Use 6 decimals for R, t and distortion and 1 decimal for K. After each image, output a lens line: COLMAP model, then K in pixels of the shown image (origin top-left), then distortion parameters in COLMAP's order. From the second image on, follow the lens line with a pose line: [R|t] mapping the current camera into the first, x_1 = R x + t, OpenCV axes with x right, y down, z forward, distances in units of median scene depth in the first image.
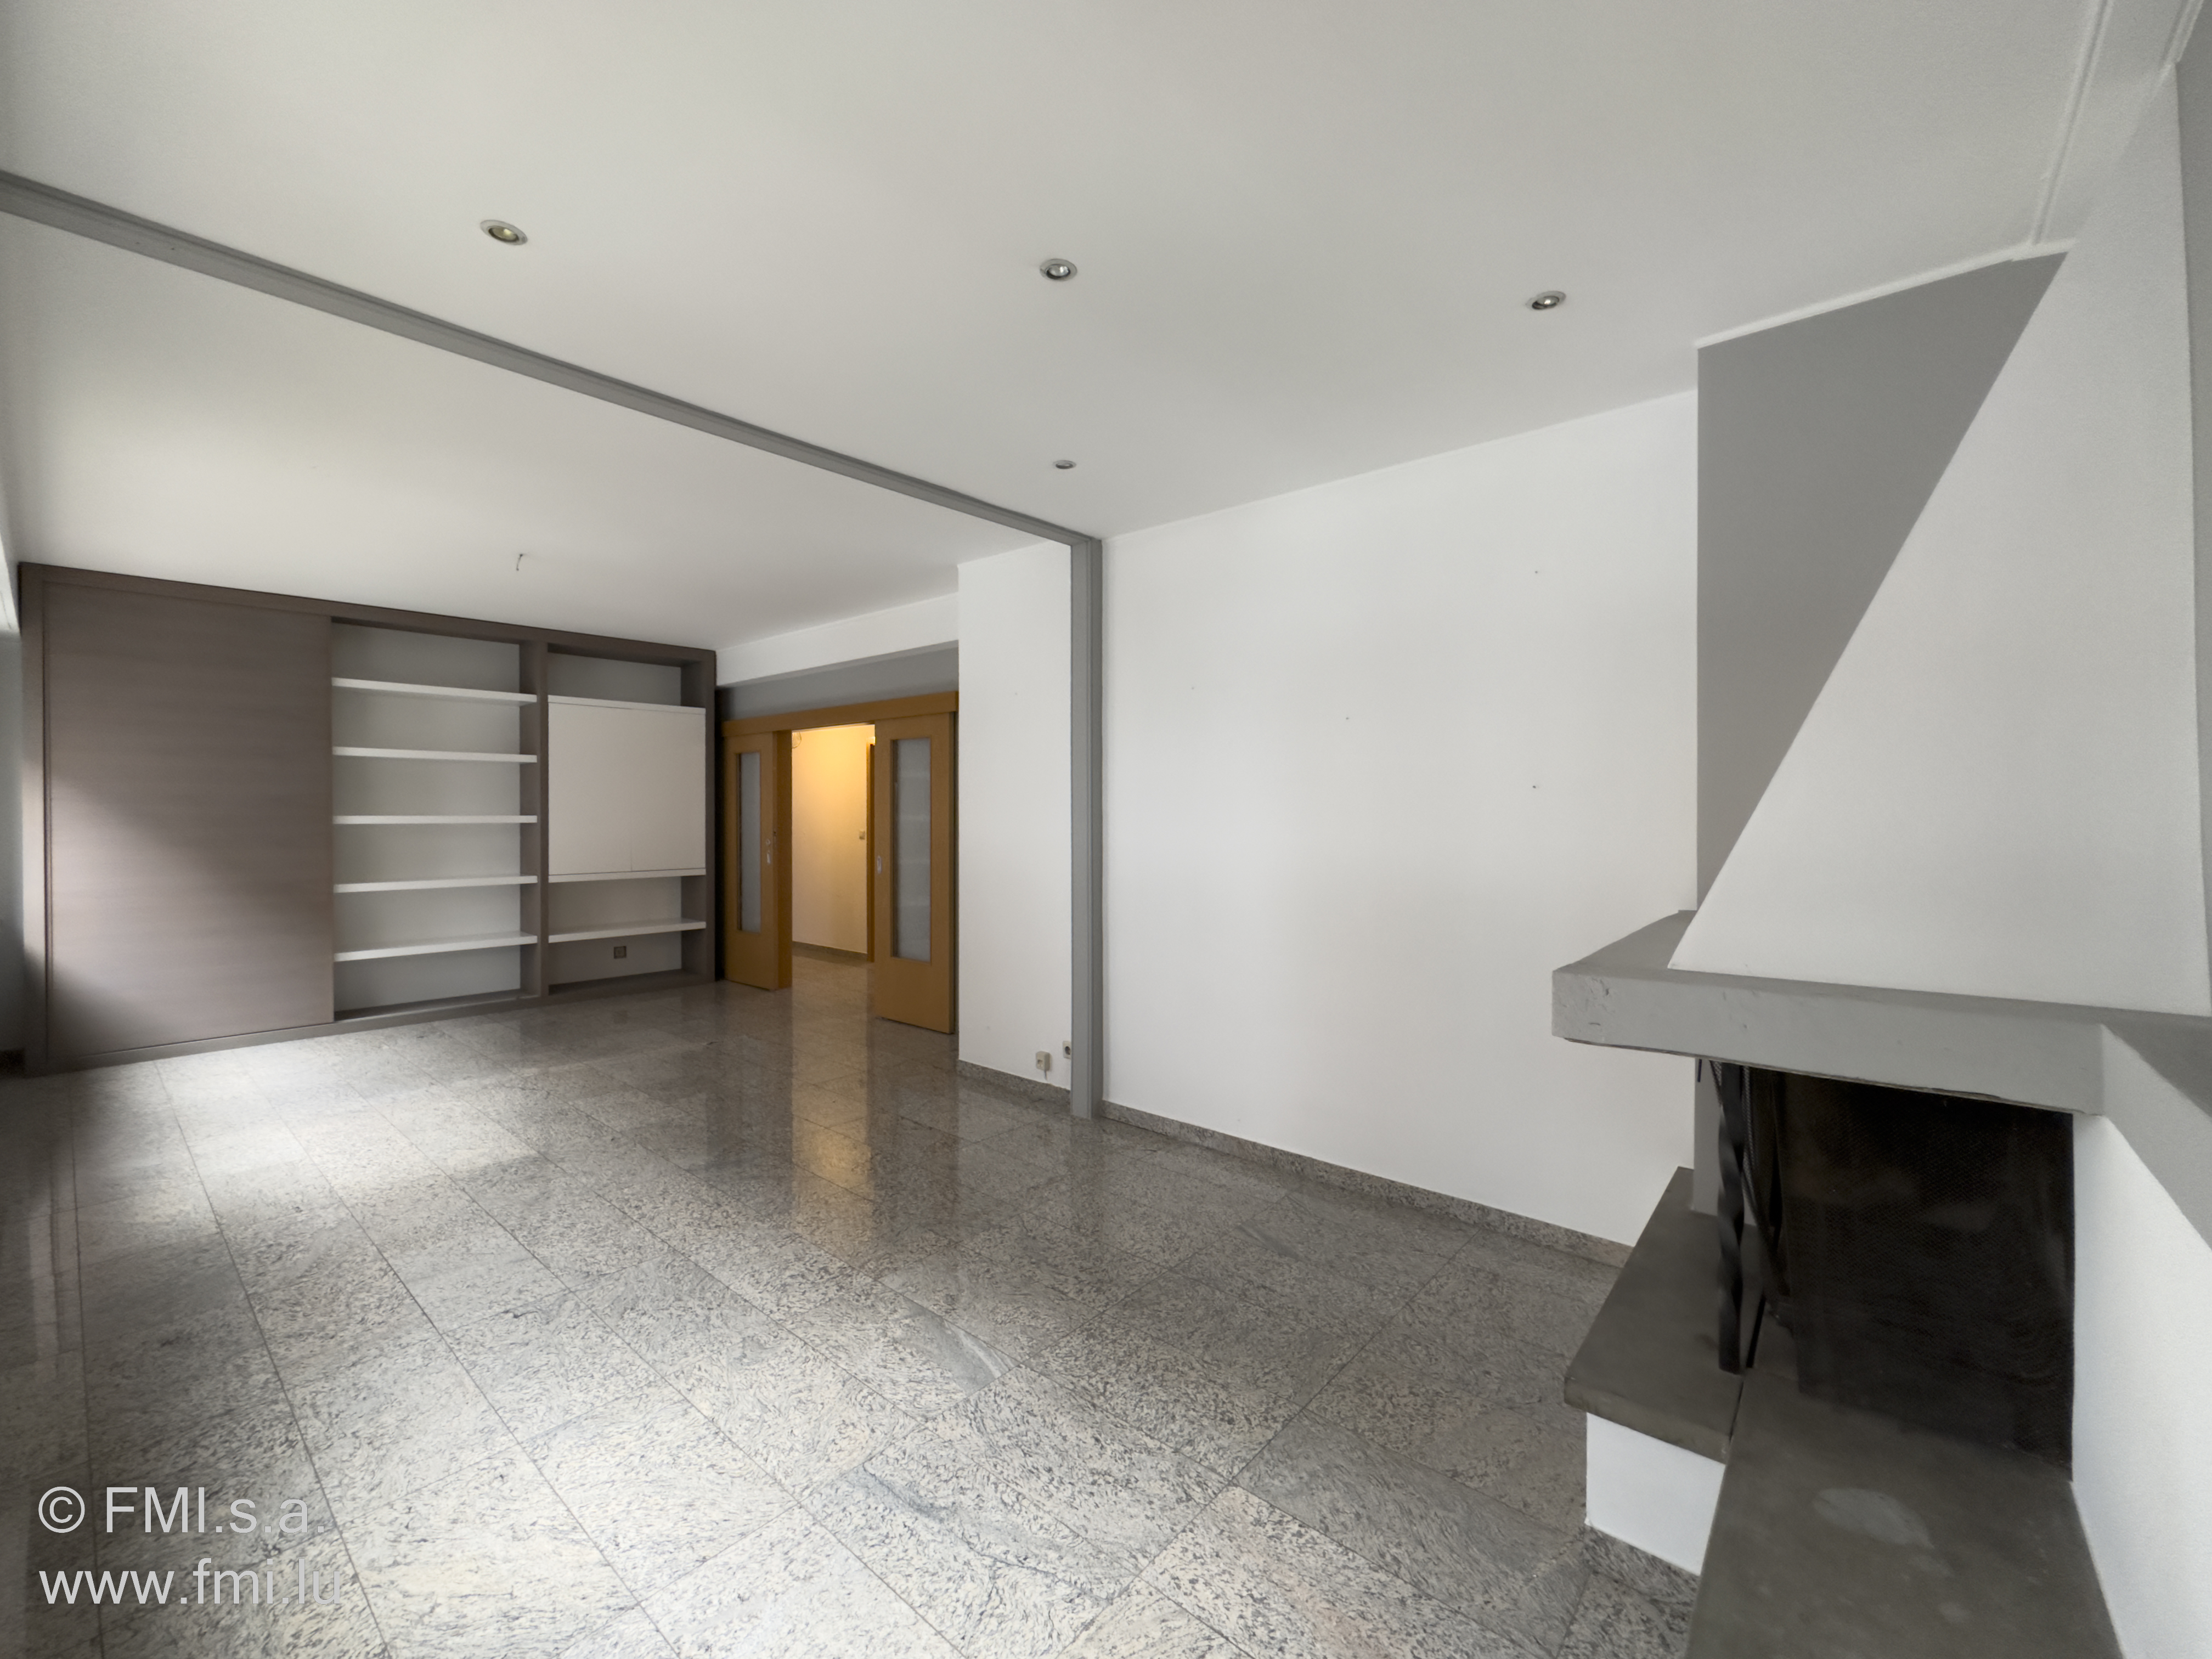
lens RADIAL K [[900.9, 0, 1115.0], [0, 900.9, 835.0], [0, 0, 1]] dist [-0.008692, 0.001051]
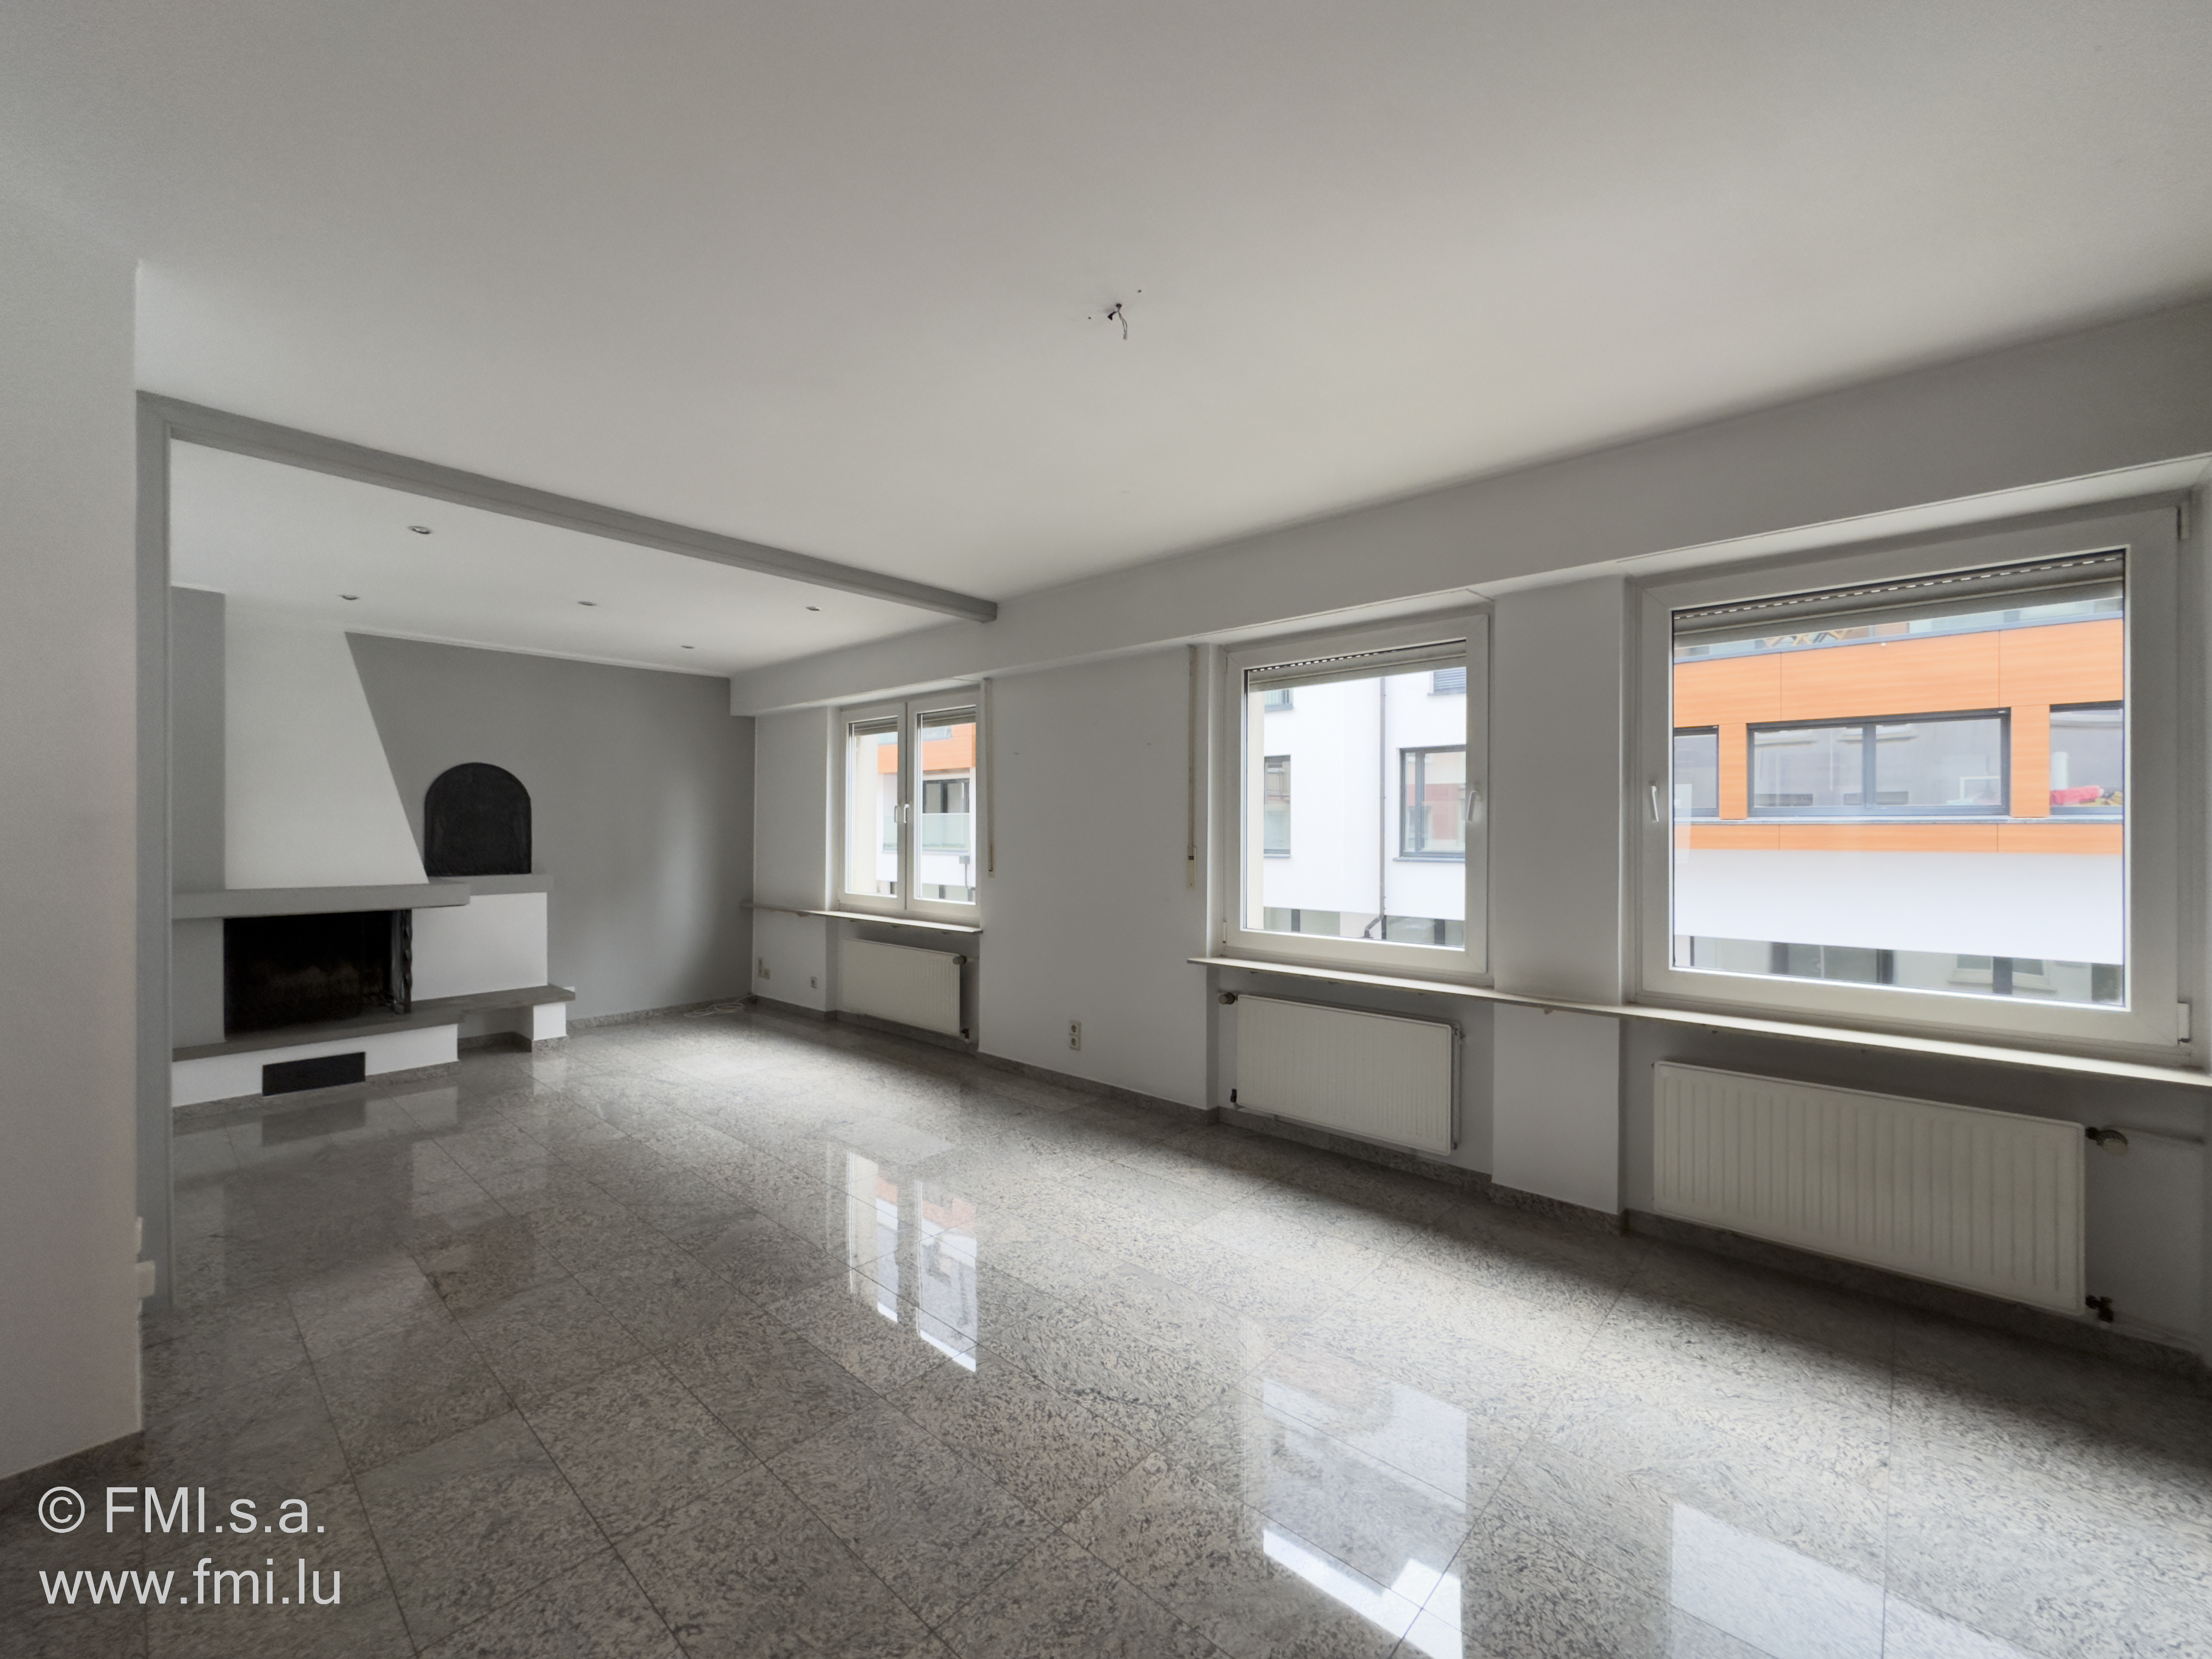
lens RADIAL K [[900.9, 0, 1095.1], [0, 900.9, 823.2], [0, 0, 1]] dist [-0.008692, 0.001051]
pose [[-0.998817, -0.000411, 0.048620, -0.922991], [0.000821, 0.999679, 0.025307, -0.062204], [-0.048615, 0.025317, -0.998497, 2.015773]]
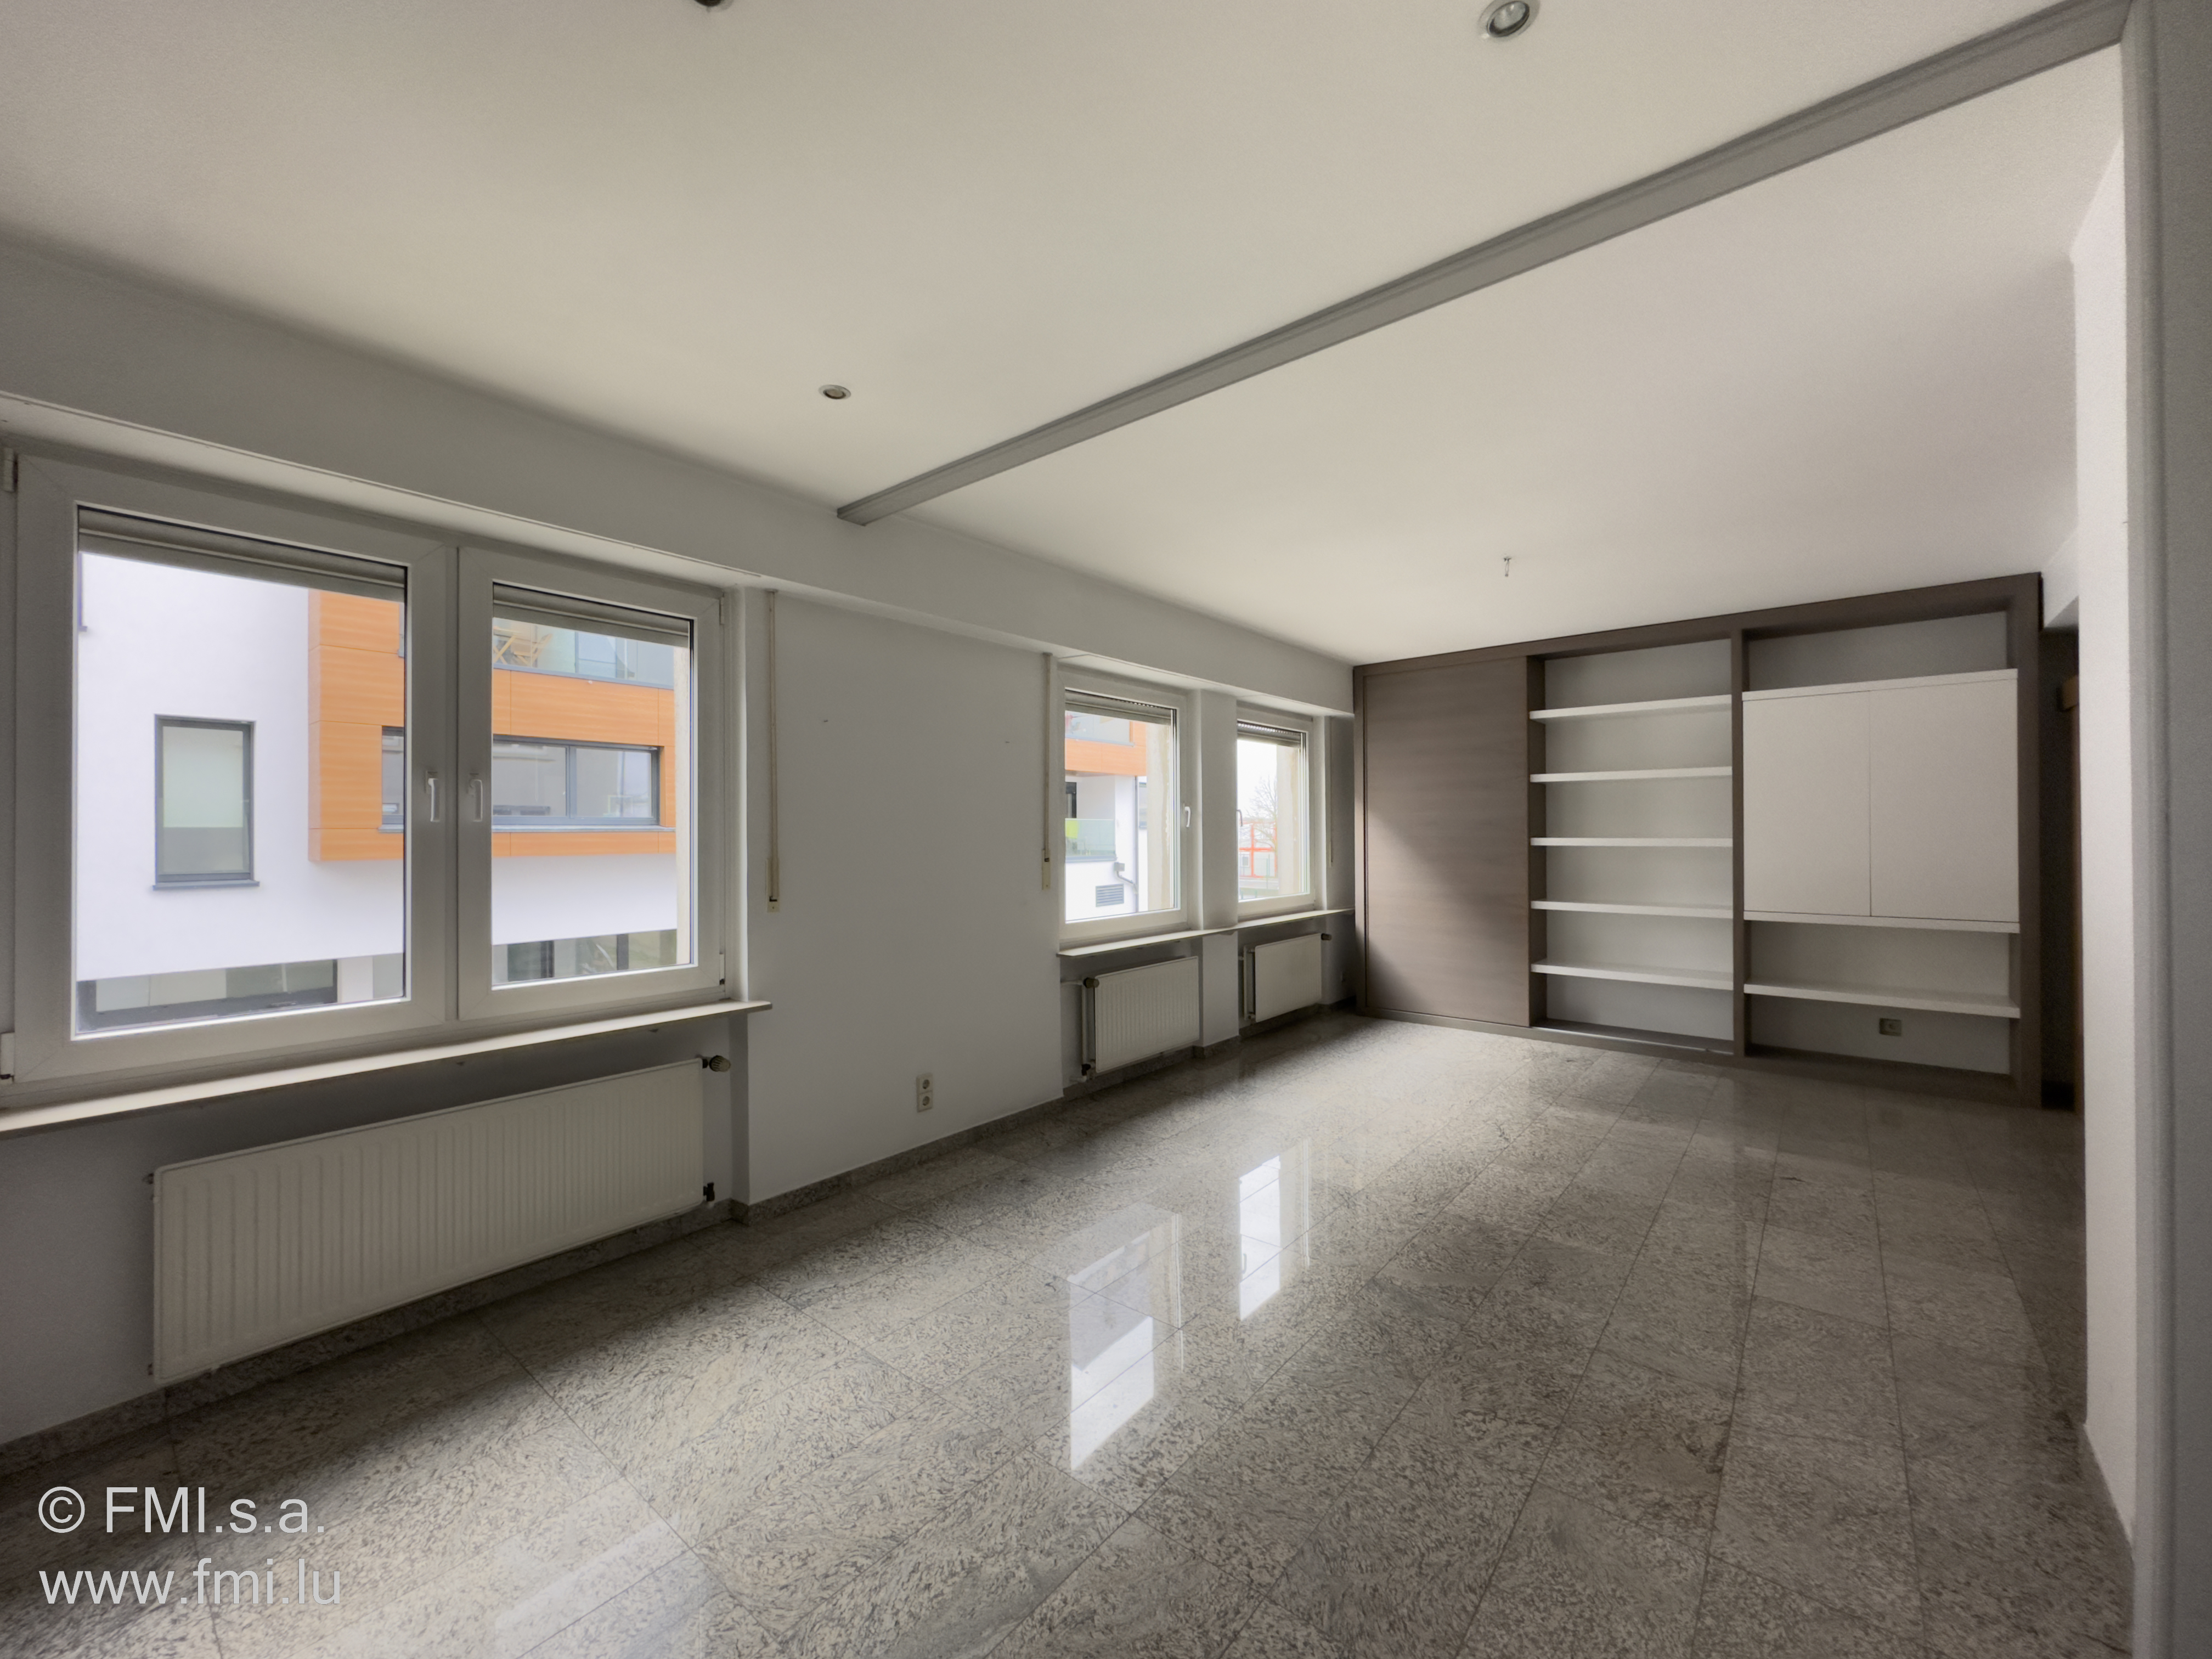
lens RADIAL K [[900.9, 0, 1108.4], [0, 900.9, 826.0], [0, 0, 1]] dist [-0.008692, 0.001051]
pose [[0.015773, -0.009095, -0.999834, 0.344186], [-0.024813, 0.999647, -0.009485, -0.019158], [0.999568, 0.024959, 0.015542, 0.779435]]
